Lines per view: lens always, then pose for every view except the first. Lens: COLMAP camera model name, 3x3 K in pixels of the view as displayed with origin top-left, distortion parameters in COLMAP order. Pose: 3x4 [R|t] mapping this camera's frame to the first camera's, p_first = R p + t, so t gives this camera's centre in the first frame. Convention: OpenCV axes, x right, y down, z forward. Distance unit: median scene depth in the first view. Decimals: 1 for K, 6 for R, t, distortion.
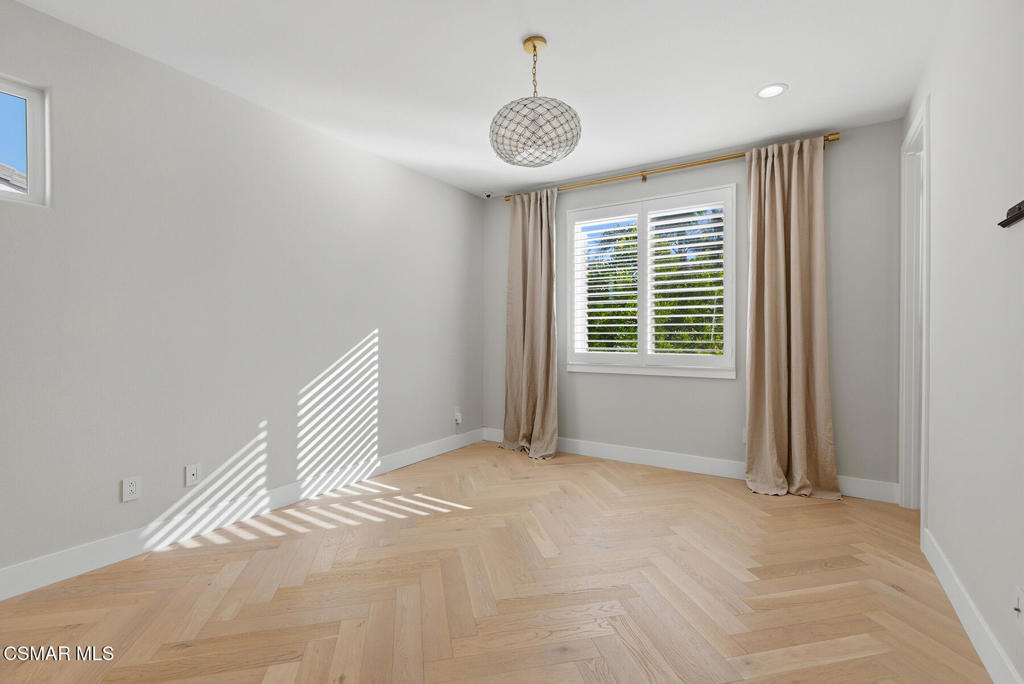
lens RADIAL K [[470.9, 0, 511.7], [0, 470.9, 334.8], [0, 0, 1]] dist [0.001375, -0.000287]
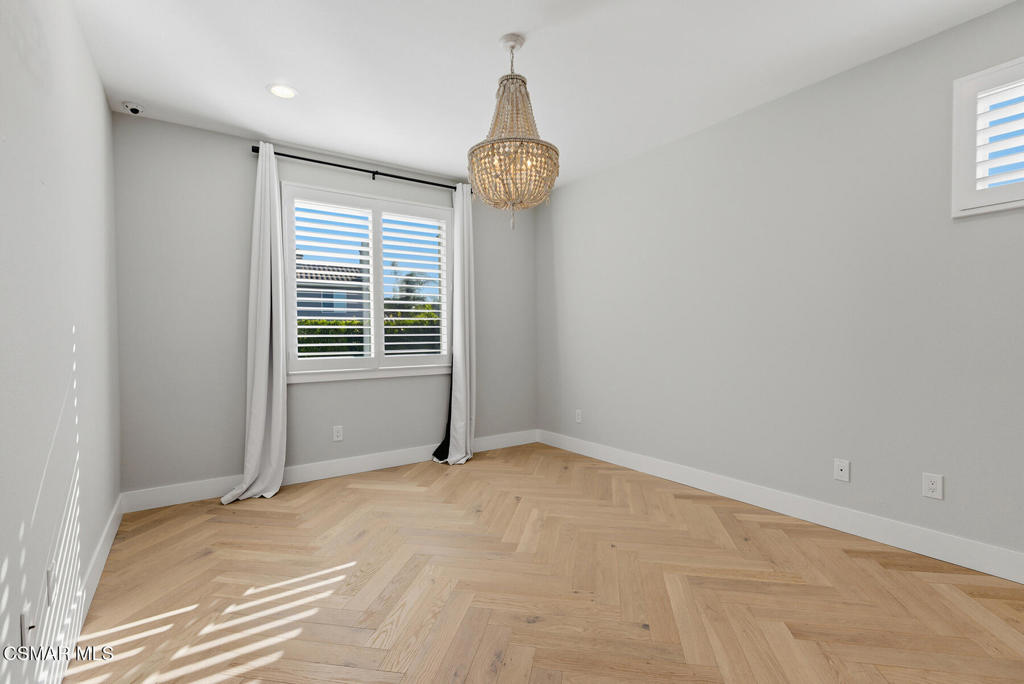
lens RADIAL K [[470.9, 0, 514.3], [0, 470.9, 344.7], [0, 0, 1]] dist [0.001375, -0.000287]
pose [[0.405909, -0.012467, 0.913828, -0.577974], [0.006971, 0.999920, 0.010545, 0.007044], [-0.913887, 0.002090, 0.405964, 0.391694]]
